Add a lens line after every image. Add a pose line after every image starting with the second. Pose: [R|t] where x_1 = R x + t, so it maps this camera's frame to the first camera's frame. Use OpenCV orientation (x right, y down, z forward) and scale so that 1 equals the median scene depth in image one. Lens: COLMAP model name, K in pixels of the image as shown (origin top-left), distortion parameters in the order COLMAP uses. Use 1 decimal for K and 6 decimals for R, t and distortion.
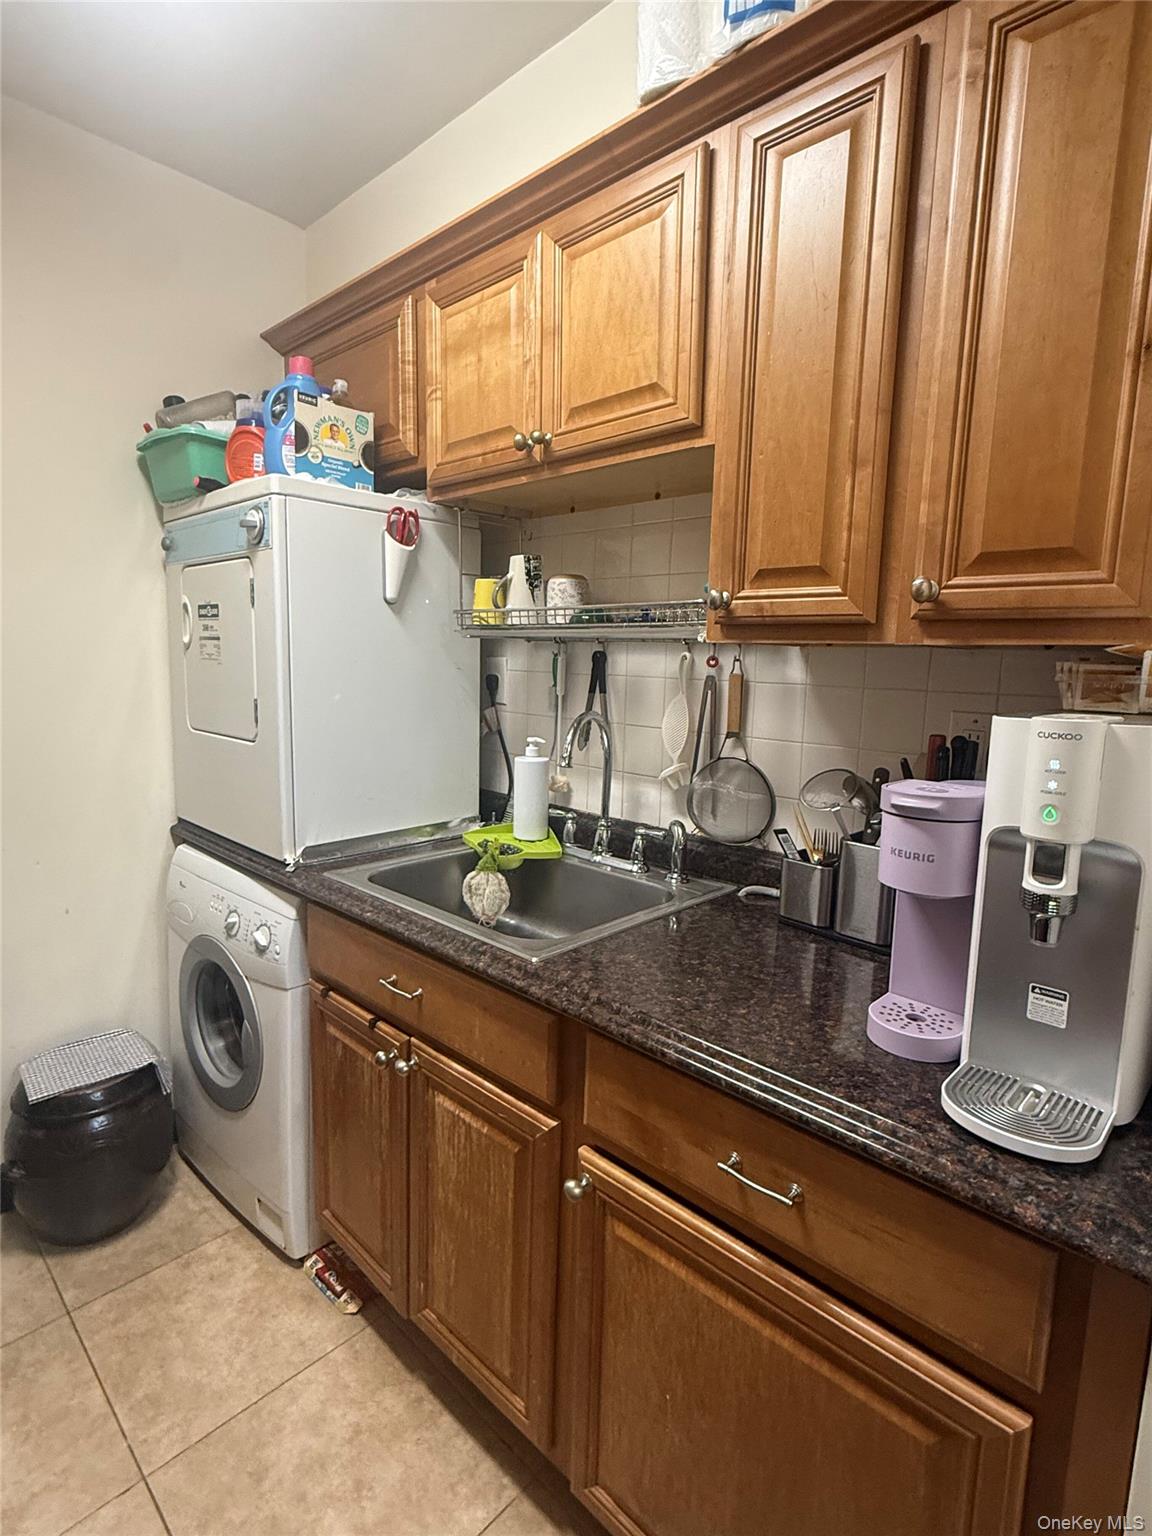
lens RADIAL K [[779.1, 0, 578.6], [0, 779.1, 765.5], [0, 0, 1]] dist [-0.000482, 0.001444]
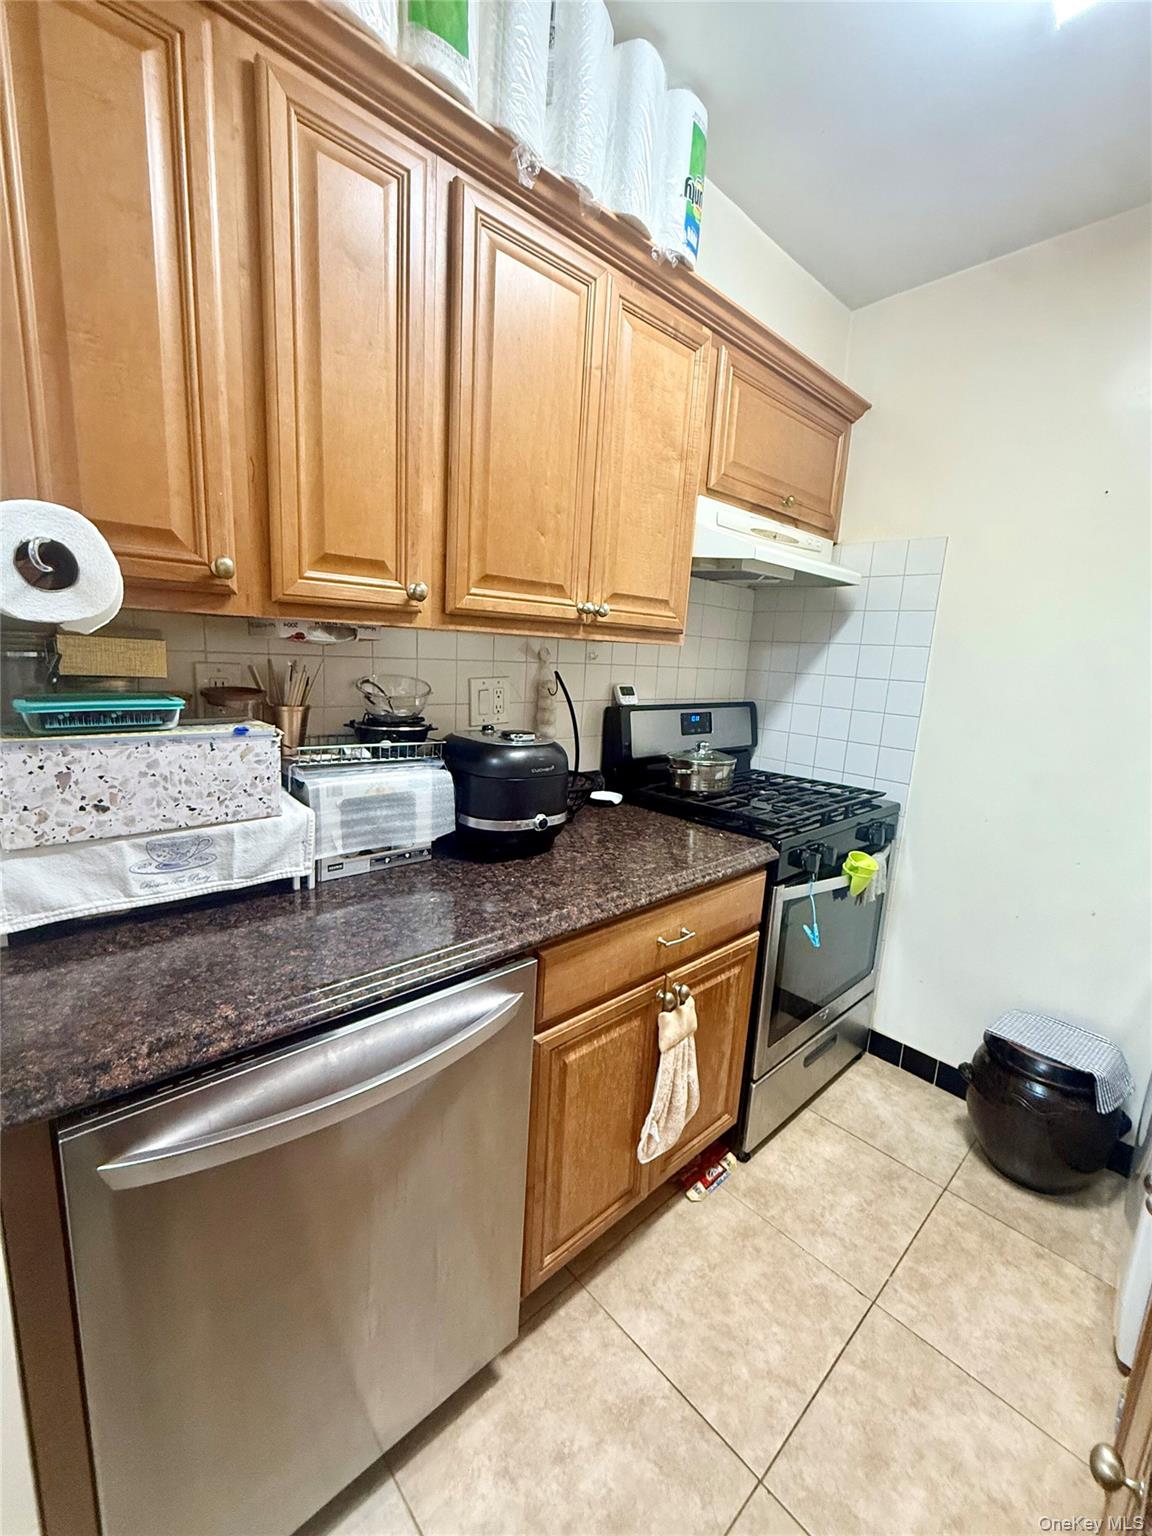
lens RADIAL K [[630.1, 0, 576.0], [0, 630.1, 768.0], [0, 0, 1]] dist [-0.000586, -0.000502]
pose [[-0.063453, 0.150968, -0.986500, 0.289357], [-0.184775, 0.969624, 0.160270, -0.028585], [0.980730, 0.192450, -0.033630, 0.277614]]
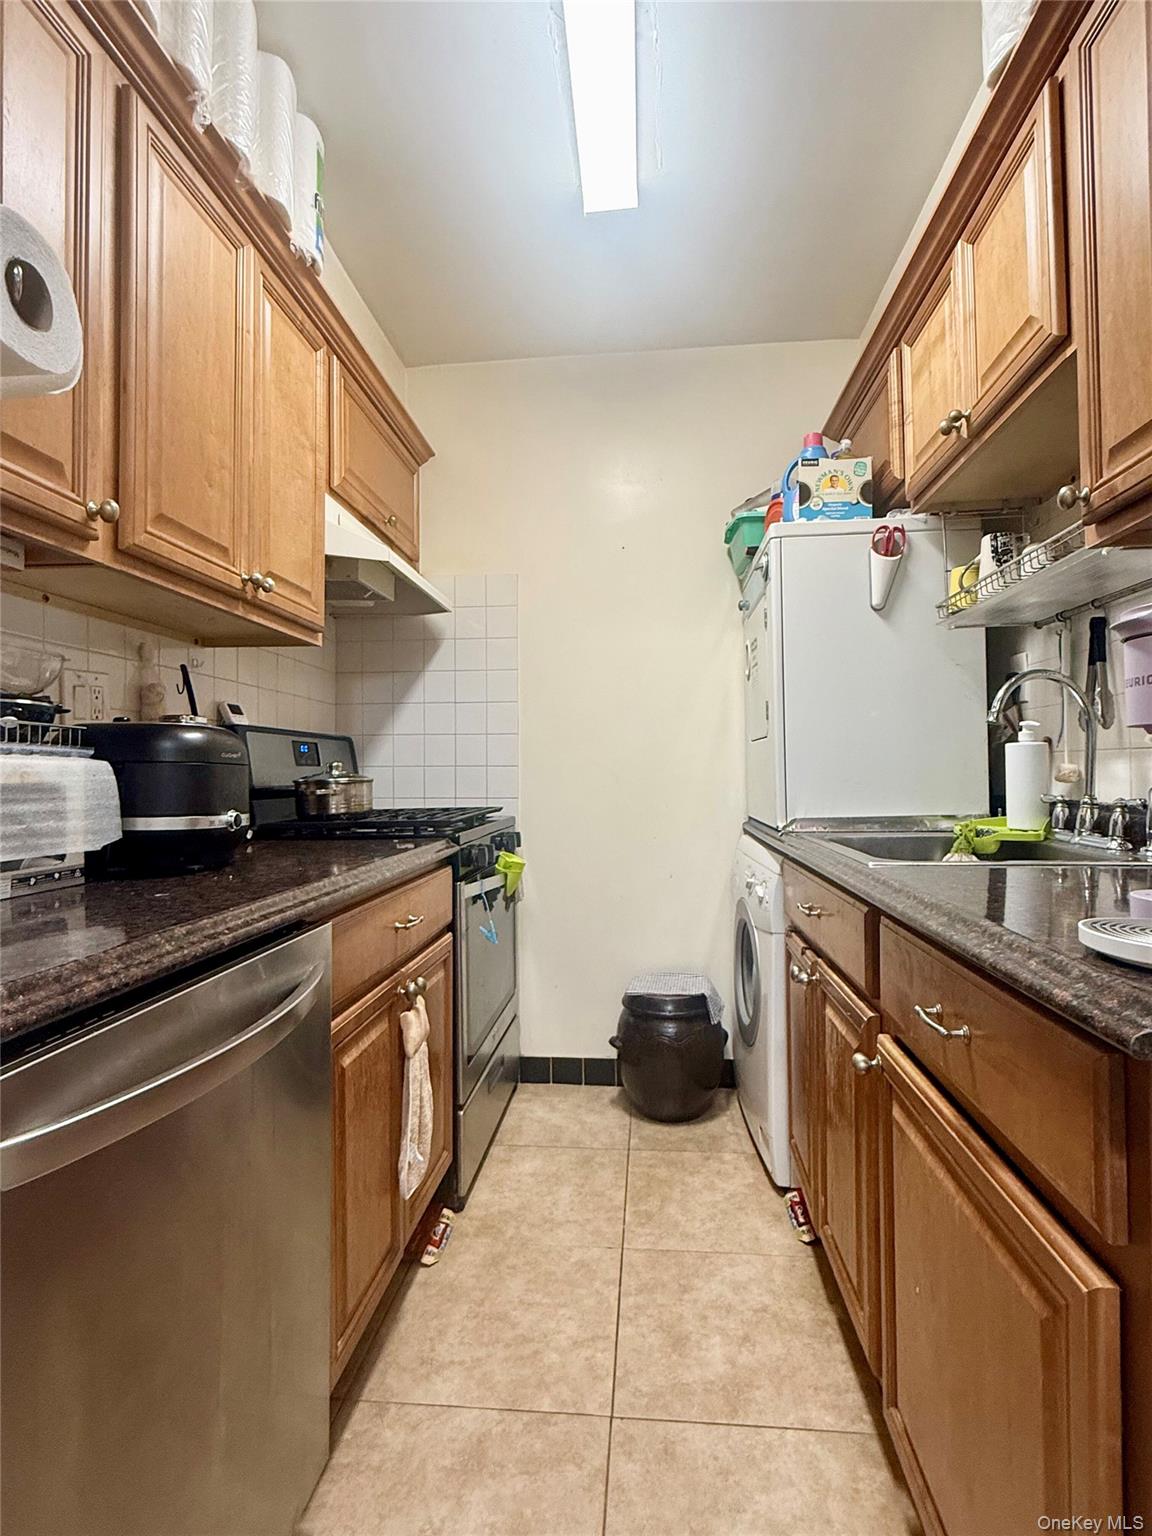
lens RADIAL K [[779.1, 0, 578.6], [0, 779.1, 765.5], [0, 0, 1]] dist [-0.000482, 0.001444]
pose [[0.618788, -0.043565, -0.784349, 0.372052], [-0.077947, 0.990129, -0.116488, 0.183920], [0.781681, 0.133219, 0.609284, 0.001668]]
